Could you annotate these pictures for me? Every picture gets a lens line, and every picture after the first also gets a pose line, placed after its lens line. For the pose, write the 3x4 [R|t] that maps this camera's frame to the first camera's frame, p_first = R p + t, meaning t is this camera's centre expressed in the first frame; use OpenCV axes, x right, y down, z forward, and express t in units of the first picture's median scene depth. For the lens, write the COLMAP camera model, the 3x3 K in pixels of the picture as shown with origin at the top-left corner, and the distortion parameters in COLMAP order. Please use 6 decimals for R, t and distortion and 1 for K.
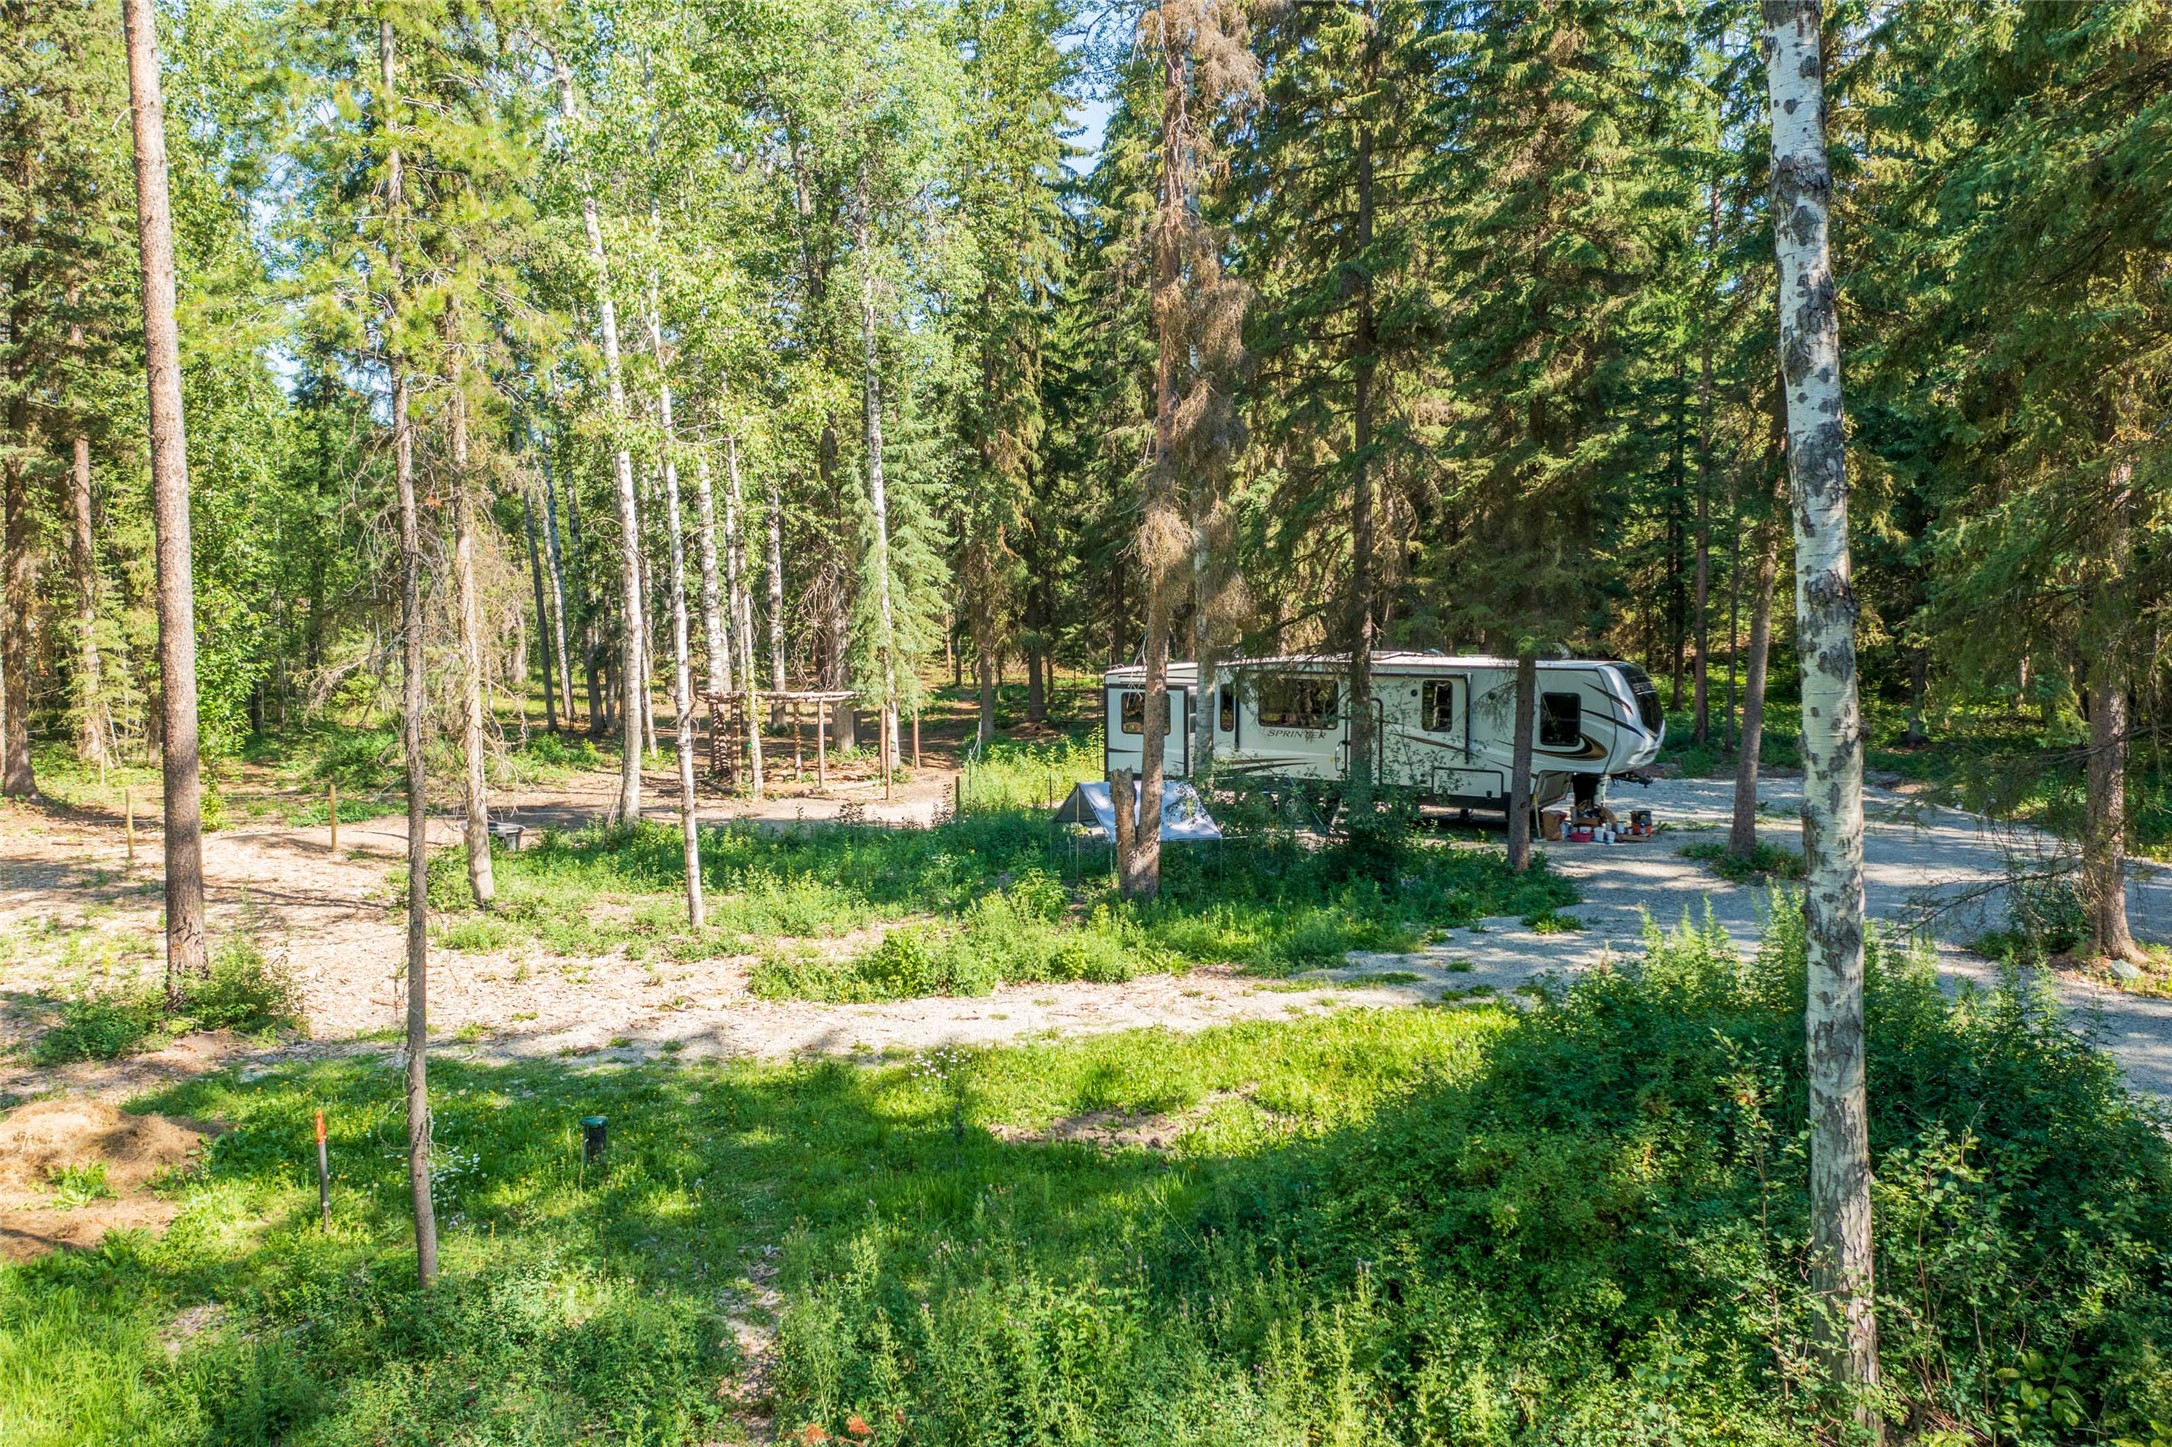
lens RADIAL K [[1718.2, 0, 1086.0], [0, 1718.2, 723.5], [0, 0, 1]] dist [-0.004990, 0.009666]
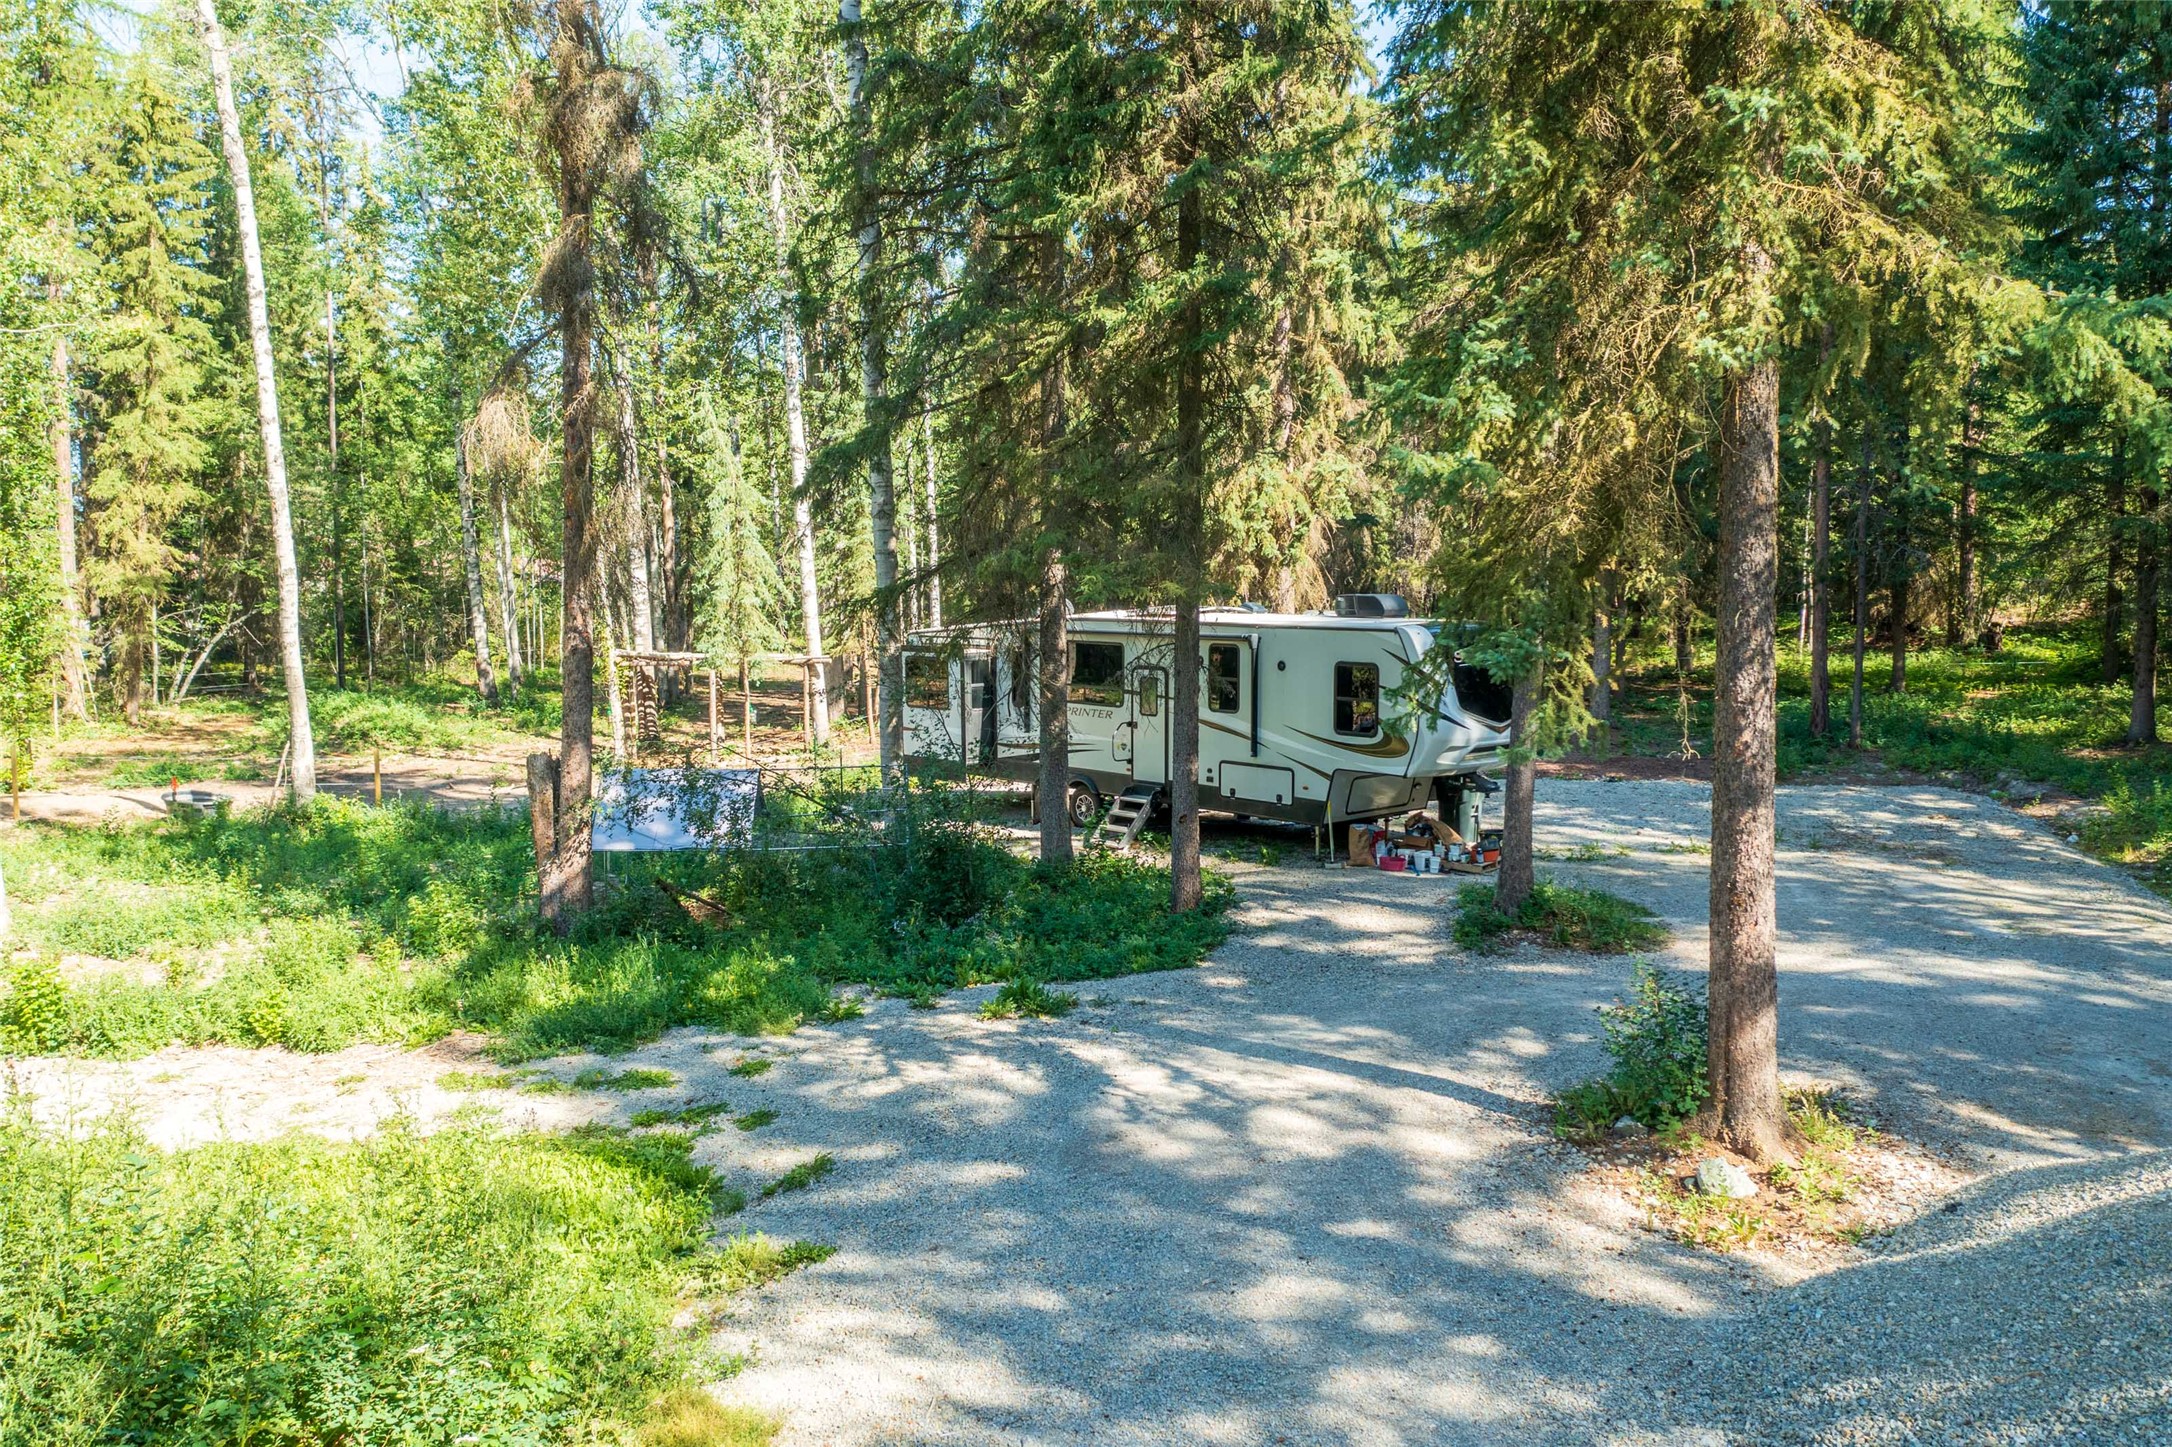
lens RADIAL K [[1718.2, 0, 1086.0], [0, 1718.2, 723.5], [0, 0, 1]] dist [-0.004990, 0.009666]
pose [[0.967179, 0.023726, -0.252986, 0.401894], [-0.019469, 0.999624, 0.019314, -0.004533], [0.253349, -0.013755, 0.967277, 0.315008]]
